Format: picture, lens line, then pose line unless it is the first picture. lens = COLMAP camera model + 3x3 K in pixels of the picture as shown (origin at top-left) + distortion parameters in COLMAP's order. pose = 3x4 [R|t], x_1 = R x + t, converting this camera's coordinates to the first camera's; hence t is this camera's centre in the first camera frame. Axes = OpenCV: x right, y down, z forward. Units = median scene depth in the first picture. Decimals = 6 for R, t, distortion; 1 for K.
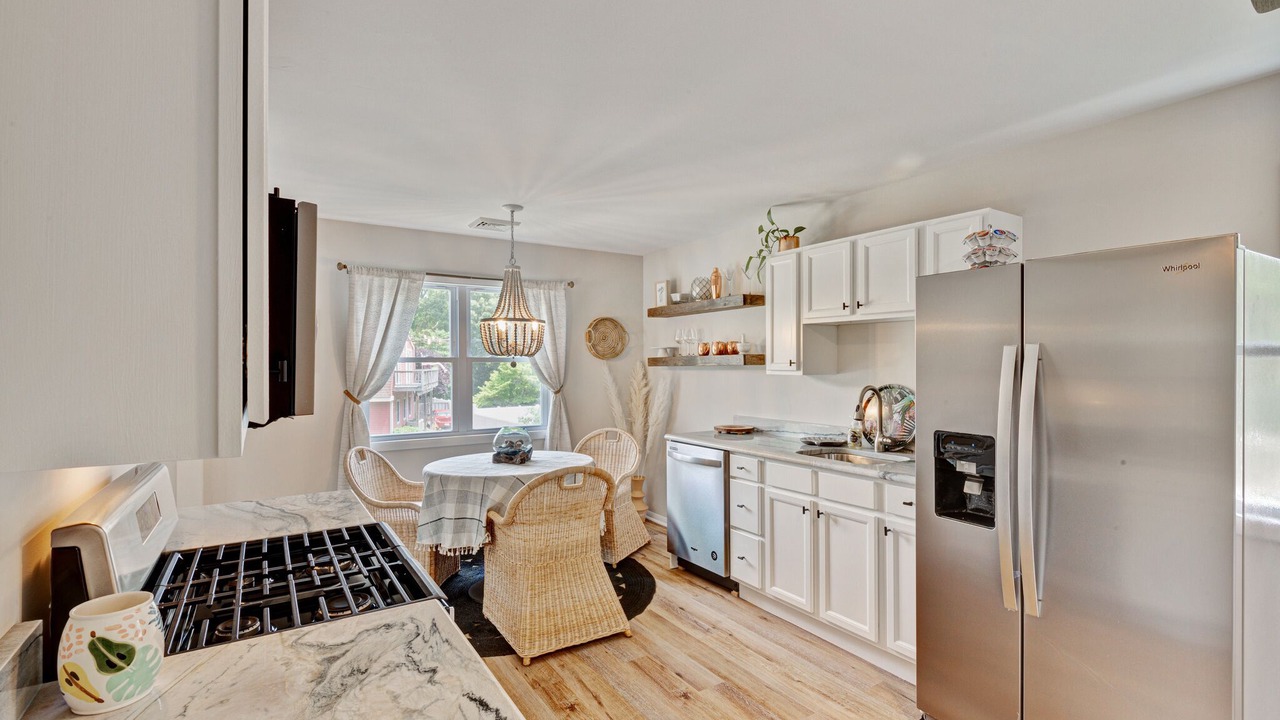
lens RADIAL K [[594.2, 0, 636.6], [0, 594.2, 366.4], [0, 0, 1]] dist [0.011932, -0.000852]
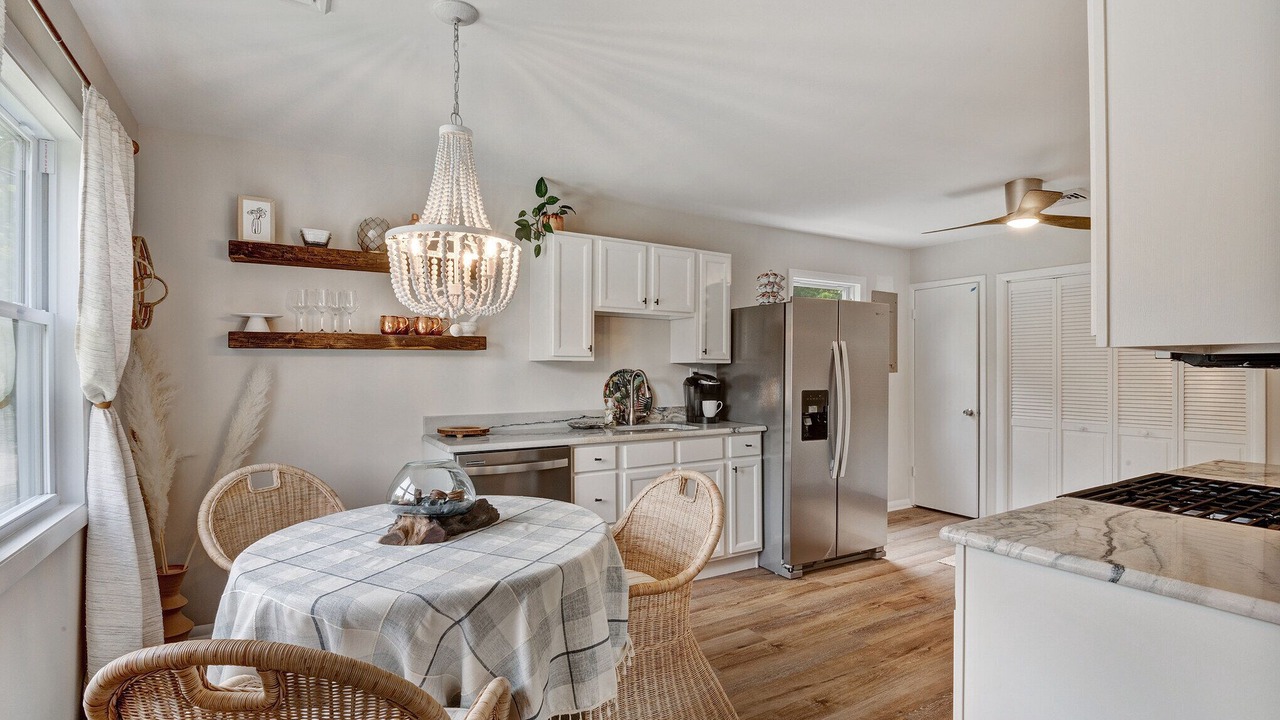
lens RADIAL K [[594.2, 0, 668.1], [0, 594.2, 367.8], [0, 0, 1]] dist [0.011932, -0.000852]
pose [[0.004506, 0.002707, 0.999986, -0.797174], [0.003928, 0.999989, -0.002725, 0.032250], [-0.999982, 0.003940, 0.004496, 0.933227]]
